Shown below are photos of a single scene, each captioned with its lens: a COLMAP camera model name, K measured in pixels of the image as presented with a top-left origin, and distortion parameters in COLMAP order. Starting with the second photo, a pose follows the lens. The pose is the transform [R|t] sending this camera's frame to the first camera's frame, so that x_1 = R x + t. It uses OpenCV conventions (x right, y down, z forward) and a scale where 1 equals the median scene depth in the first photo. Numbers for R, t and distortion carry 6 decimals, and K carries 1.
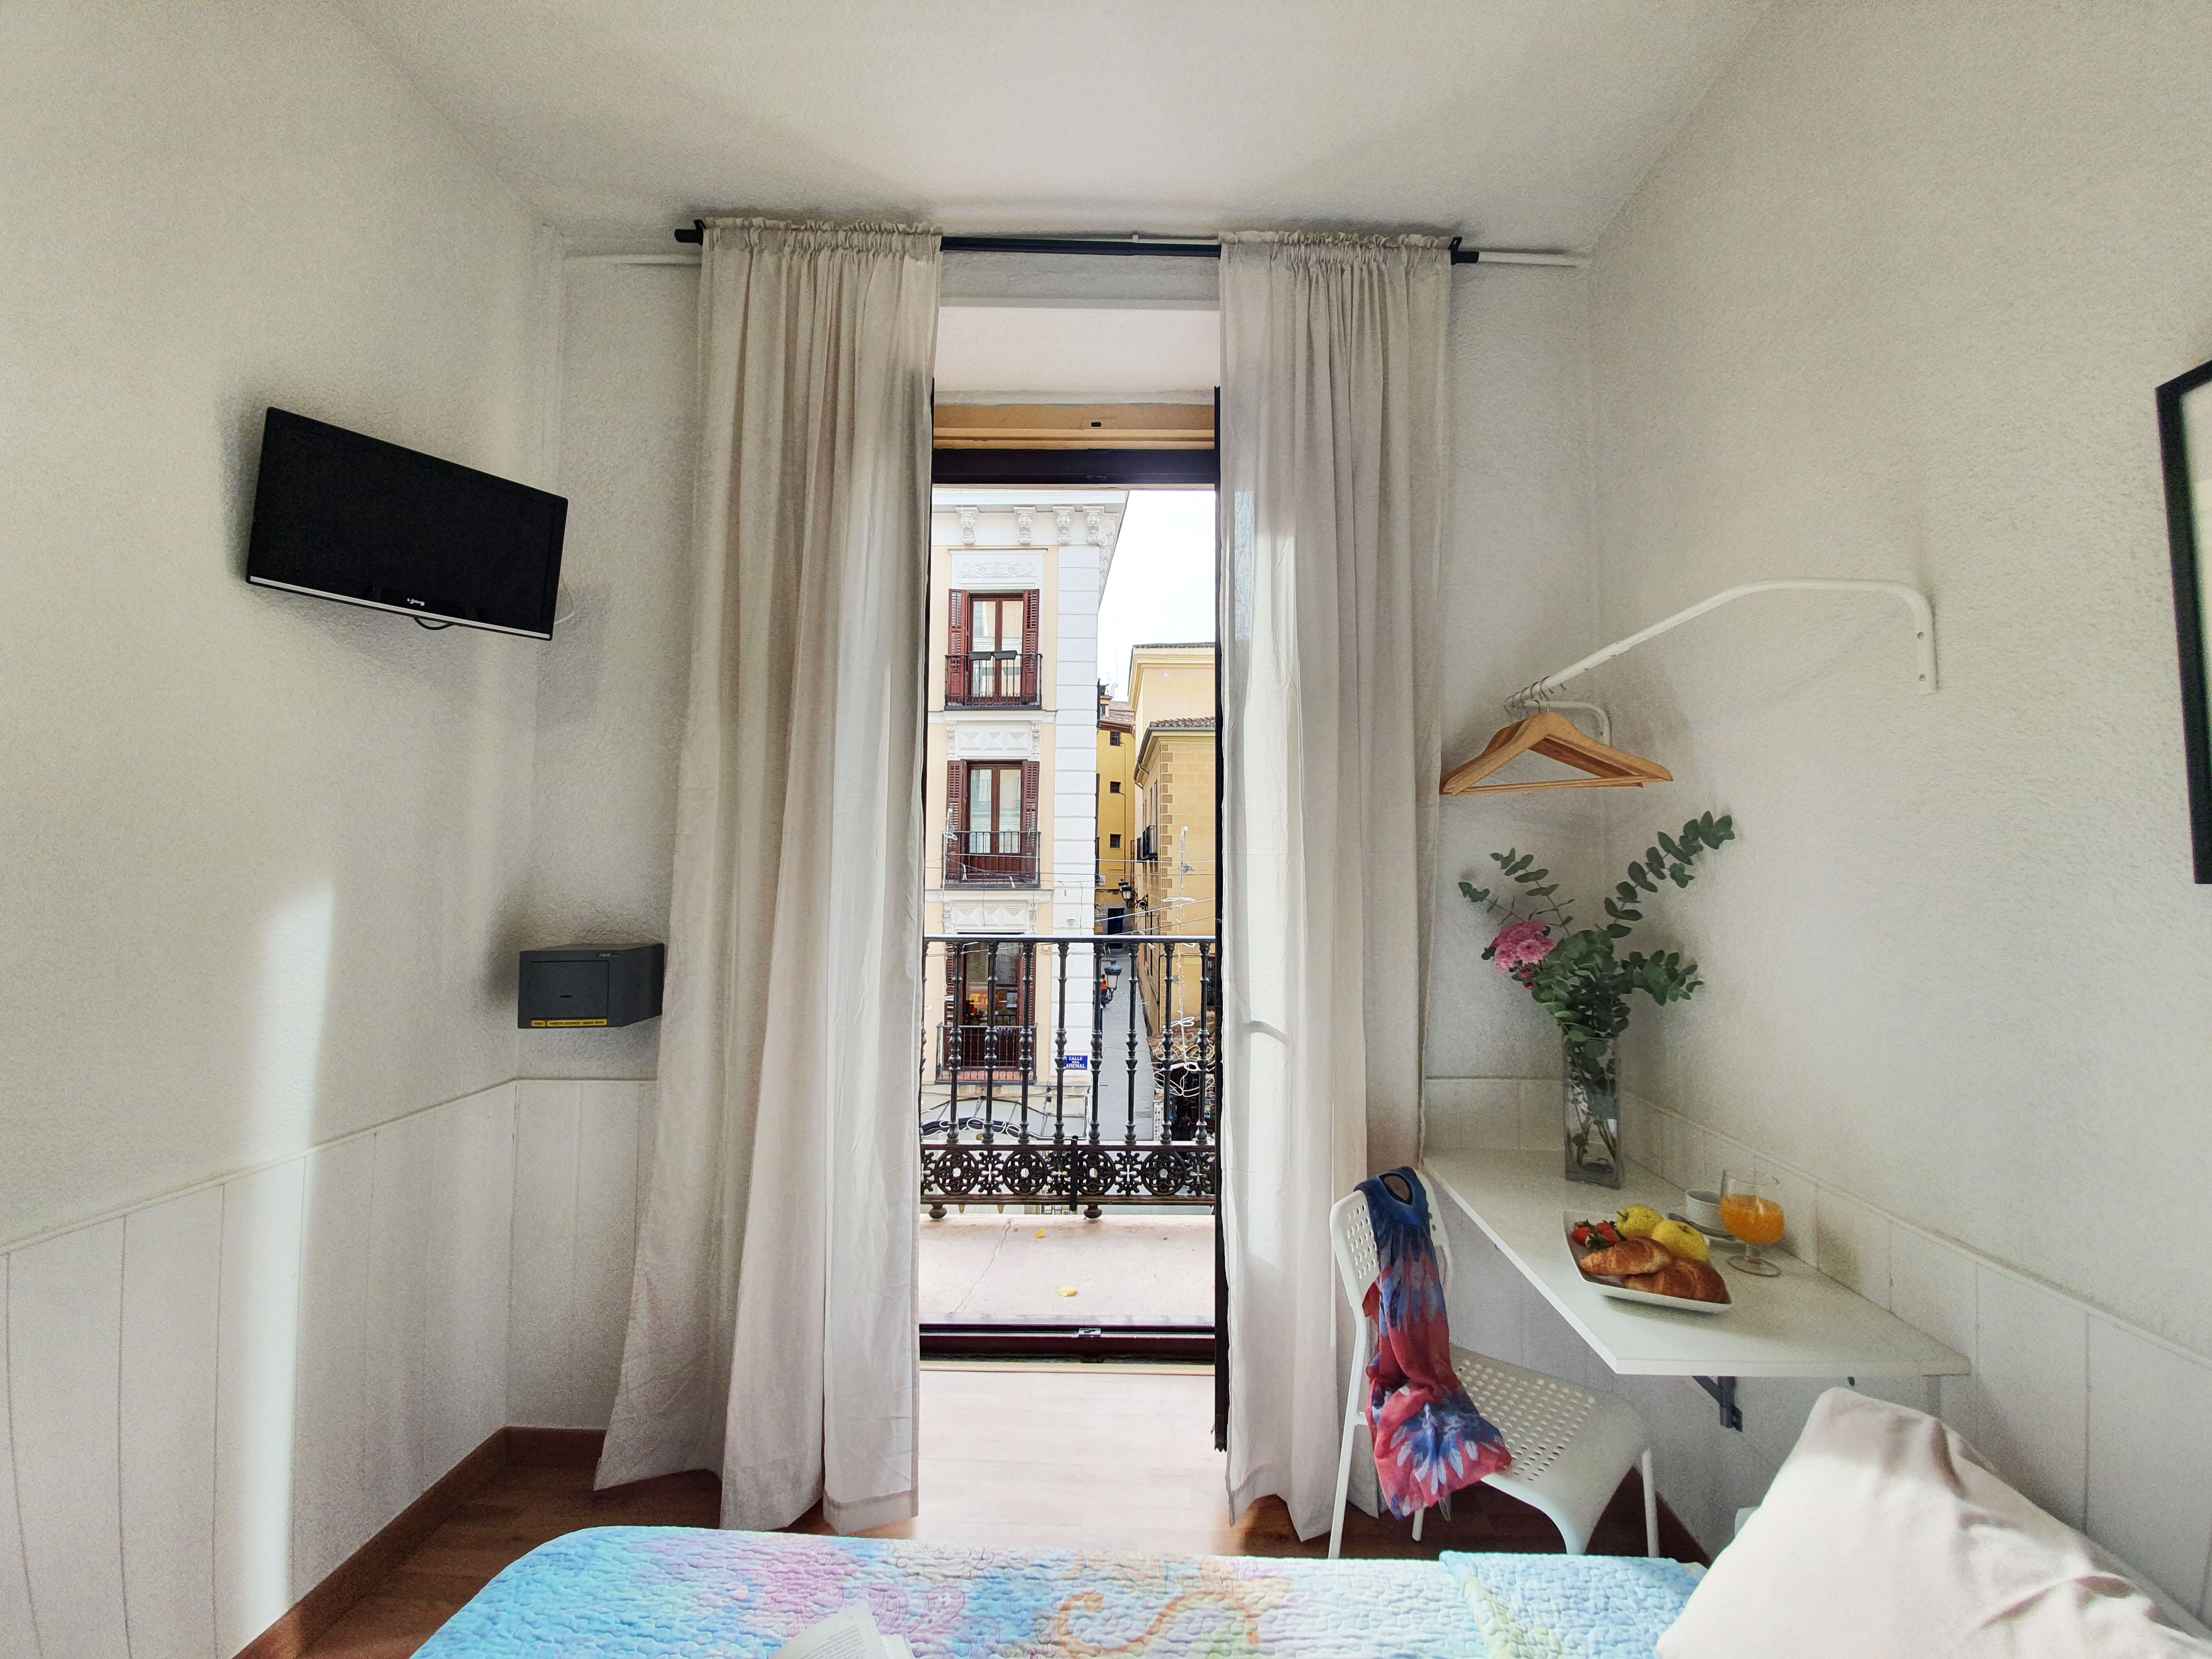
lens RADIAL K [[890.4, 0, 1118.8], [0, 890.4, 807.1], [0, 0, 1]] dist [0.010708, -0.000415]
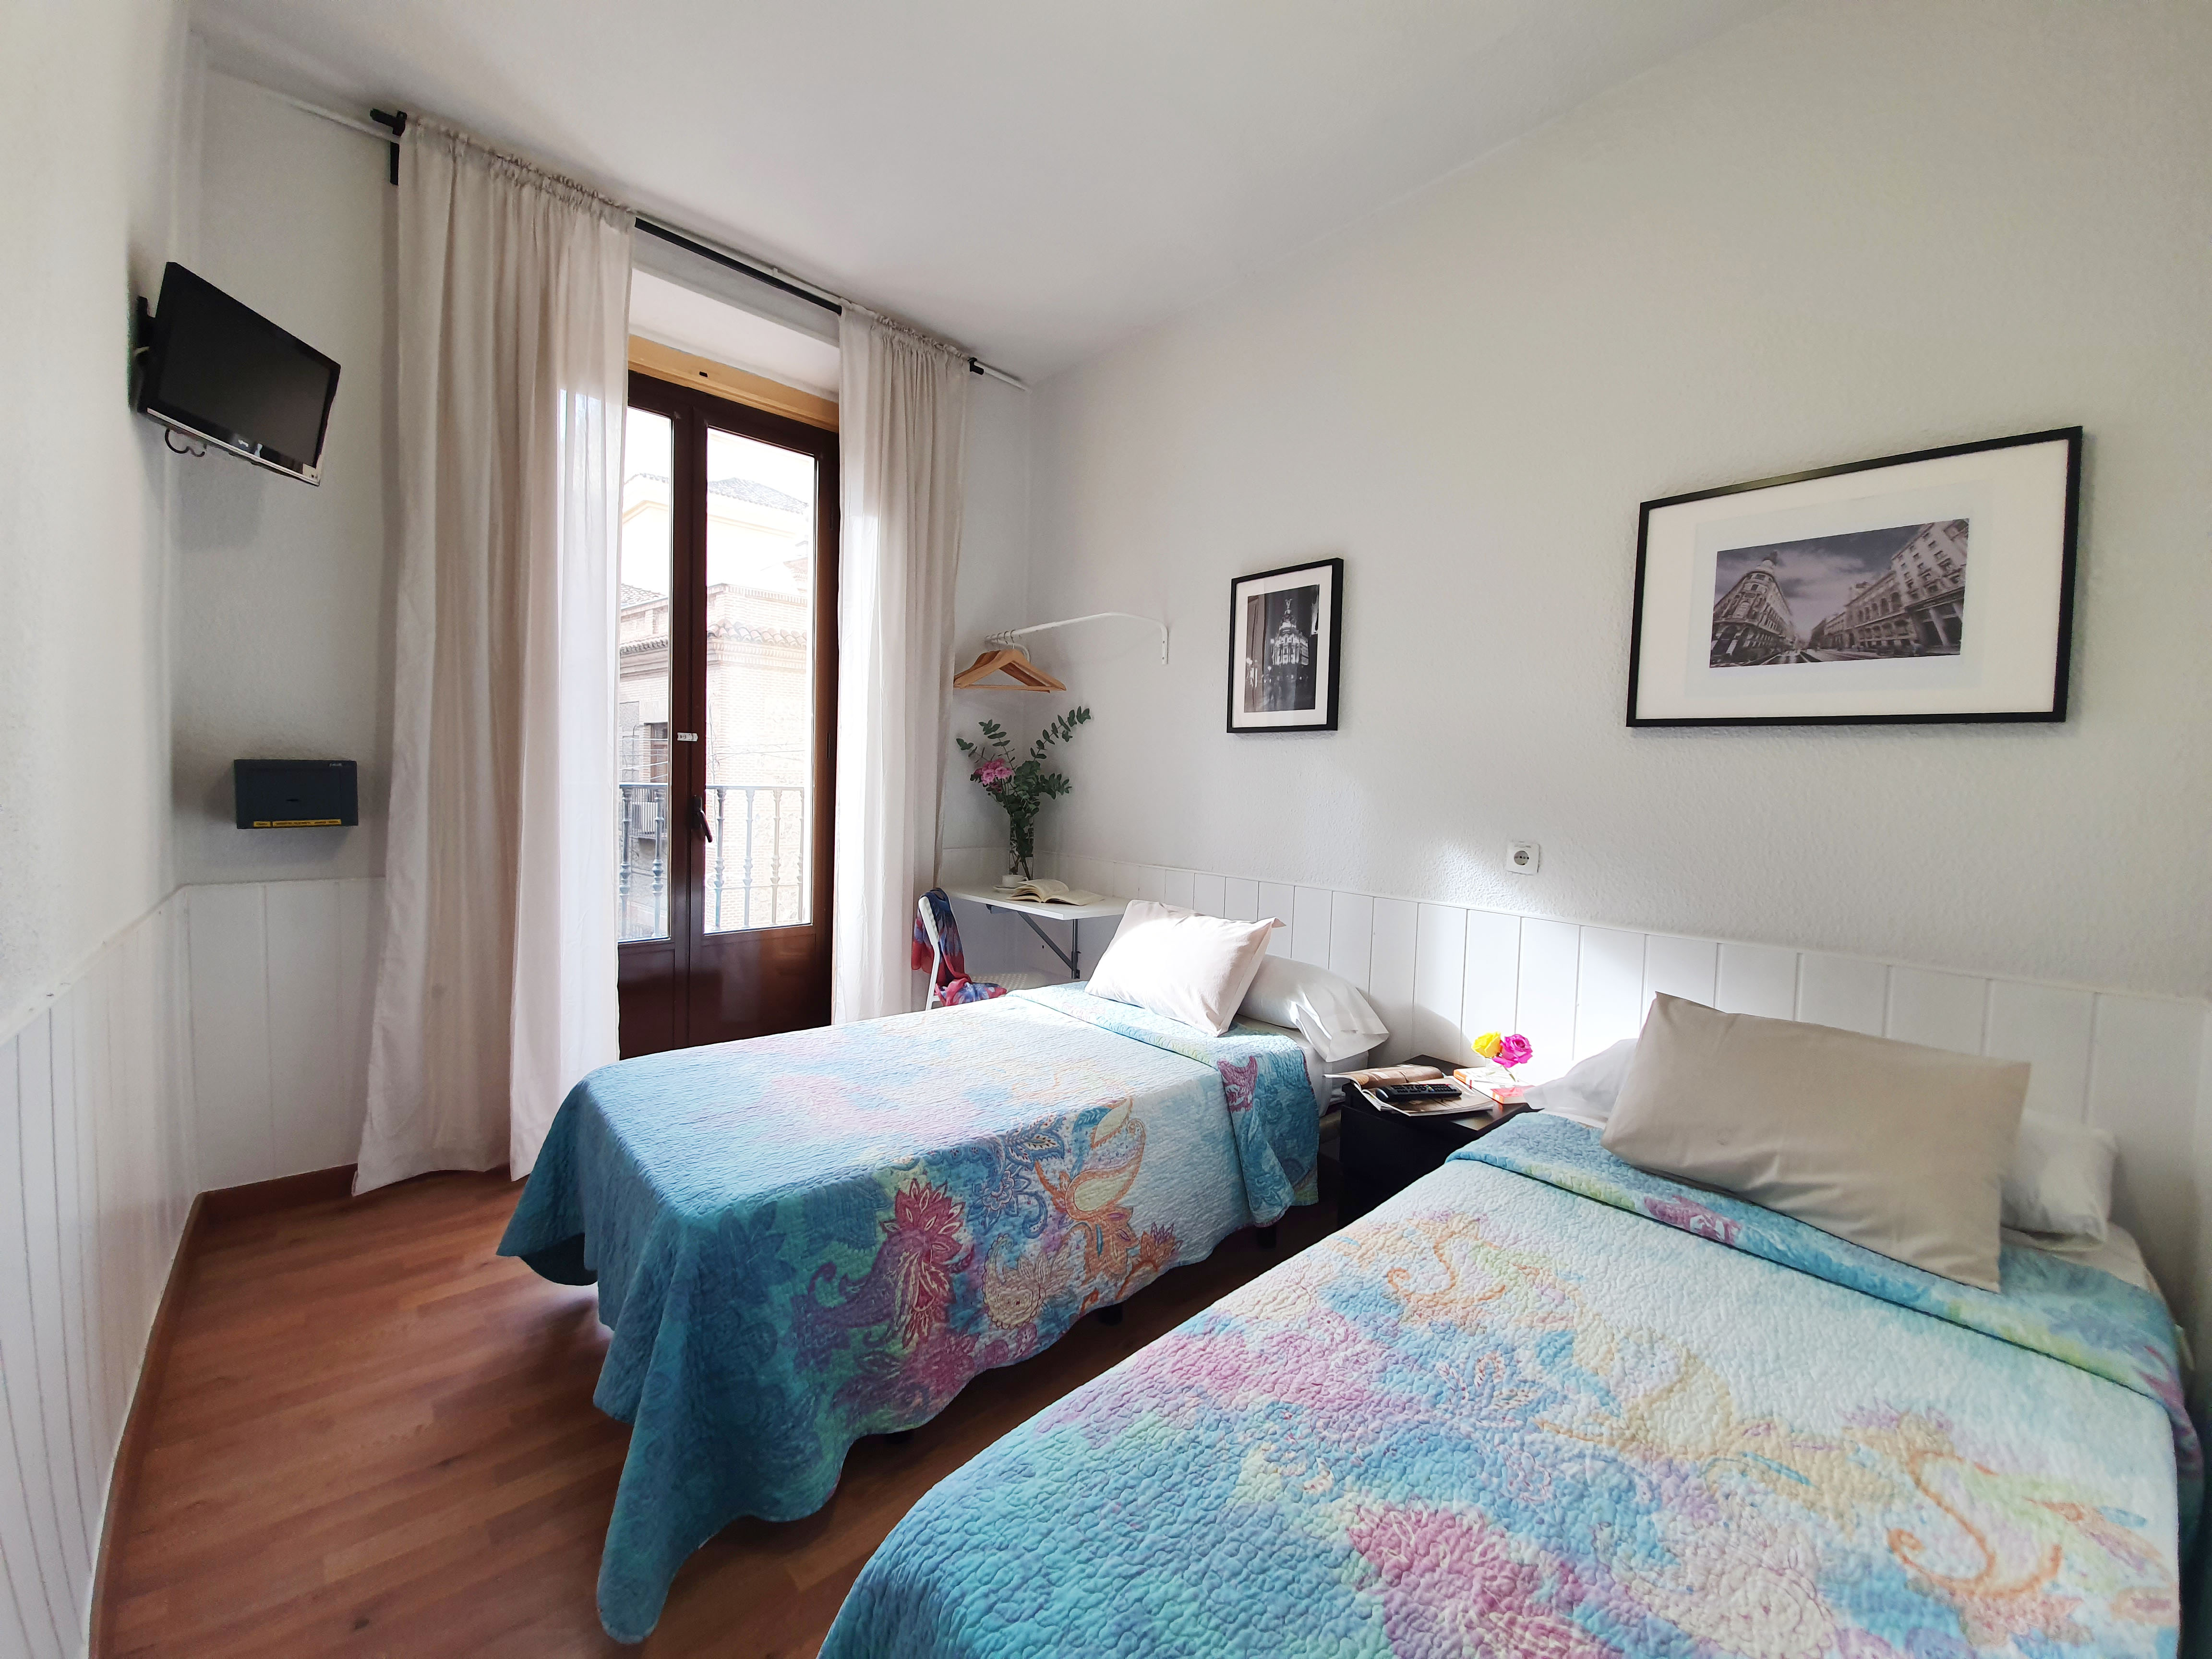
lens RADIAL K [[890.4, 0, 1119.4], [0, 890.4, 811.1], [0, 0, 1]] dist [0.010708, -0.000415]
pose [[0.728325, -0.011701, 0.685132, -0.072347], [-0.070837, 0.993211, 0.092266, 0.004998], [-0.681560, -0.115733, 0.722552, -0.062218]]
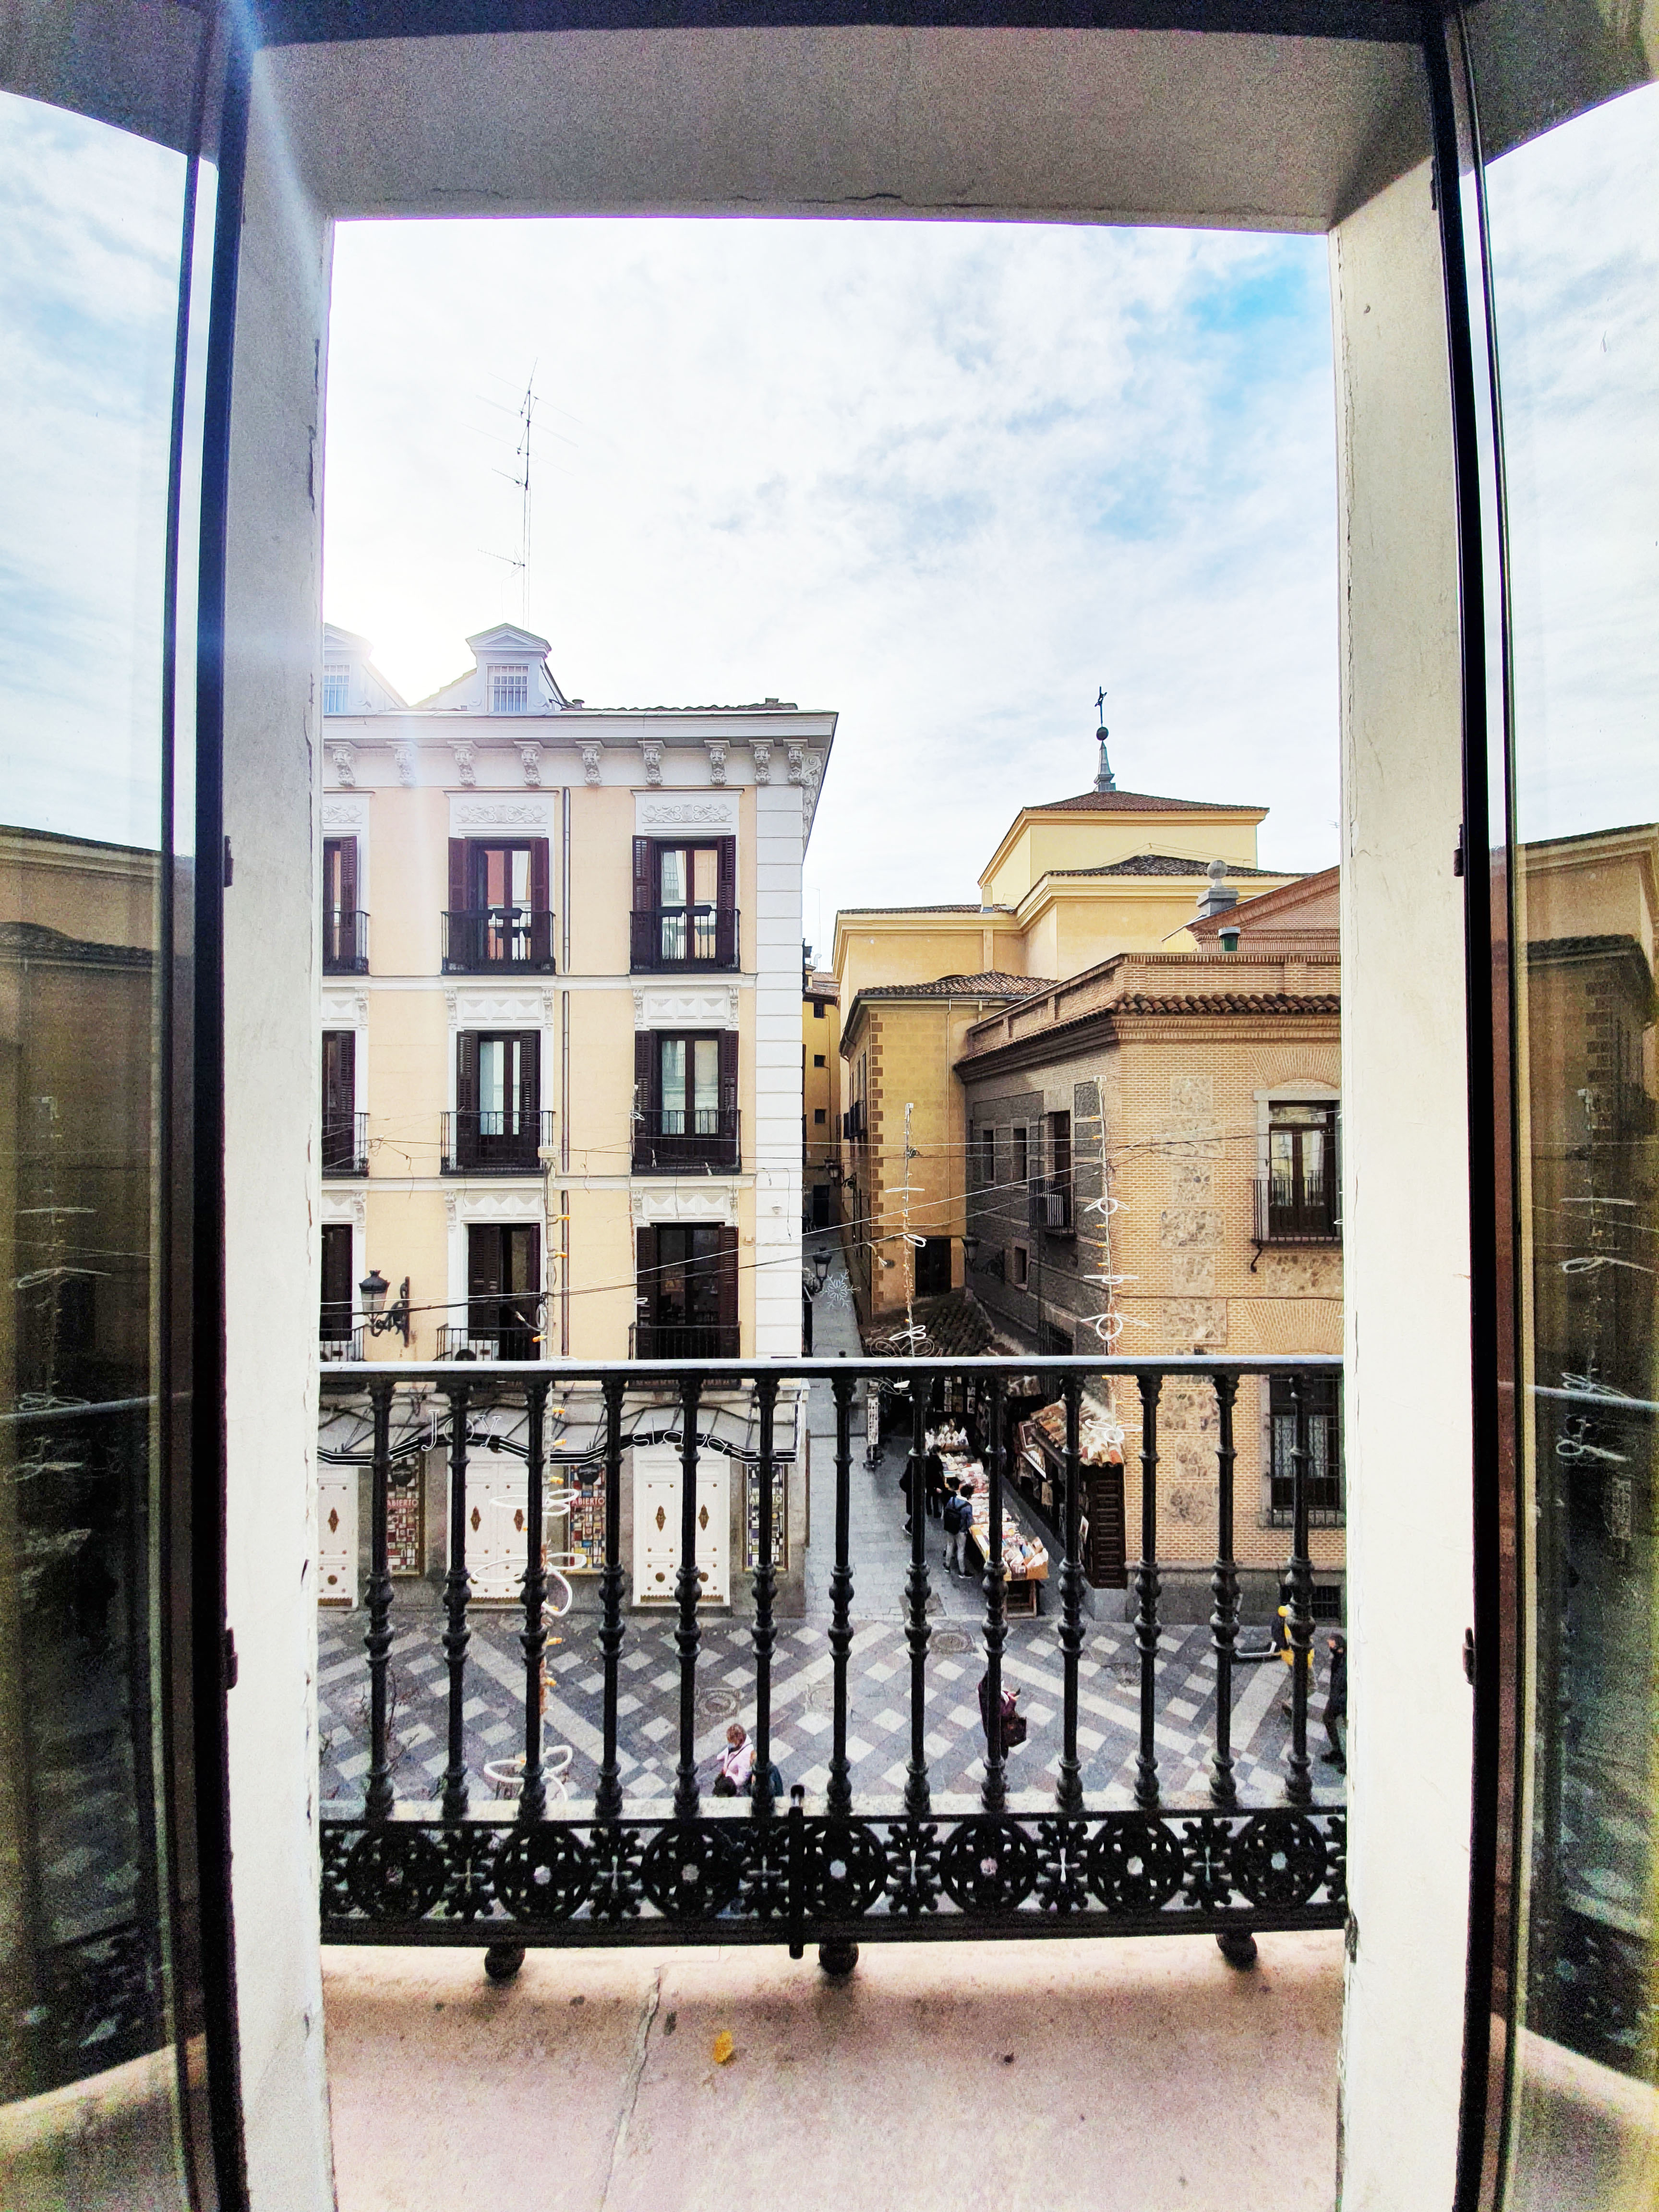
lens RADIAL K [[890.4, 0, 853.5], [0, 890.4, 1121.4], [0, 0, 1]] dist [0.010708, -0.000415]
pose [[0.999339, -0.010151, 0.034898, -0.006508], [0.008567, 0.998940, 0.045237, -0.000087], [-0.035320, -0.044908, 0.998367, 0.108661]]
